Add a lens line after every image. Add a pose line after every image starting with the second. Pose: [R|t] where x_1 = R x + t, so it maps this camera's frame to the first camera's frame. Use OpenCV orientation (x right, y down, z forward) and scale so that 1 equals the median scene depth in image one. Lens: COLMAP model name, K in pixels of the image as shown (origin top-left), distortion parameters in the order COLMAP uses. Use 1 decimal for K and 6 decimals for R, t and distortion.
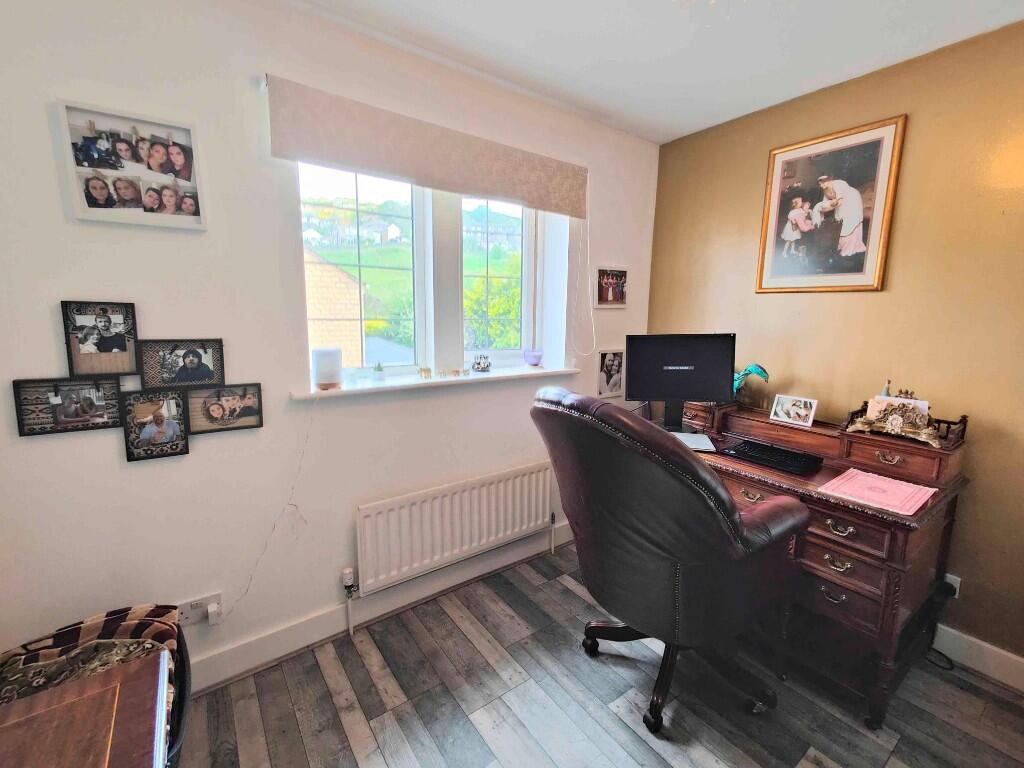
lens RADIAL K [[449.9, 0, 514.1], [0, 449.9, 383.7], [0, 0, 1]] dist [0.001009, 0.001721]
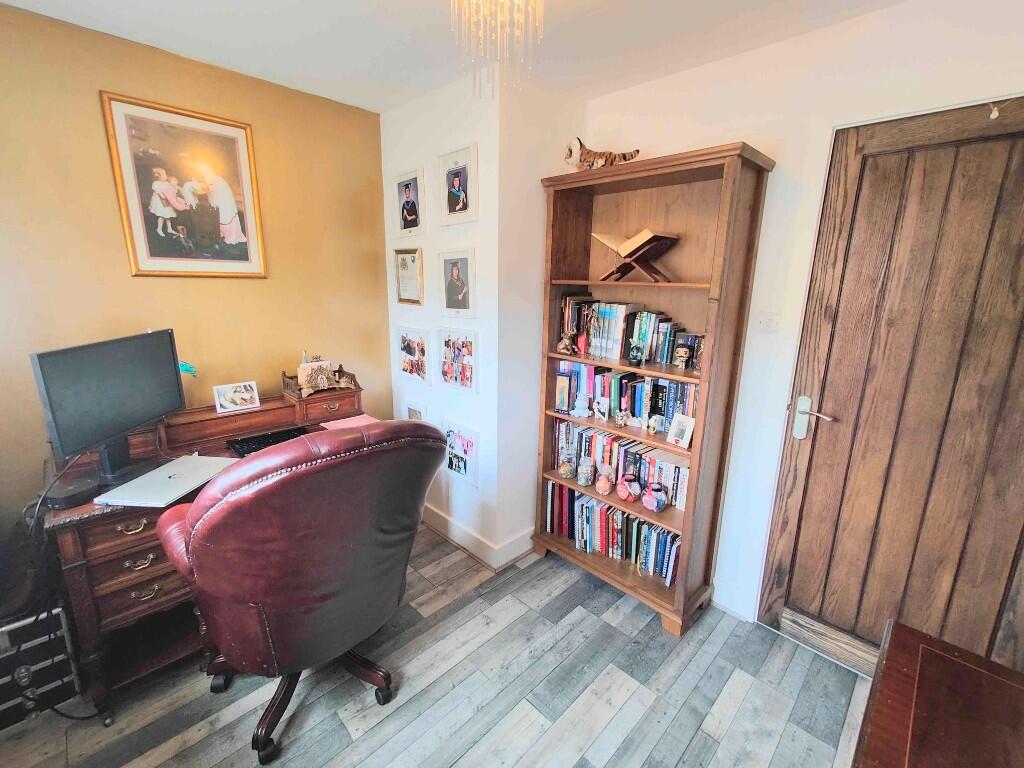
lens RADIAL K [[449.9, 0, 513.4], [0, 449.9, 380.6], [0, 0, 1]] dist [0.001009, 0.001721]
pose [[-0.164506, -0.238424, 0.957127, -0.454957], [0.132148, 0.956272, 0.260924, -0.163180], [-0.977484, 0.169406, -0.125805, 0.534073]]
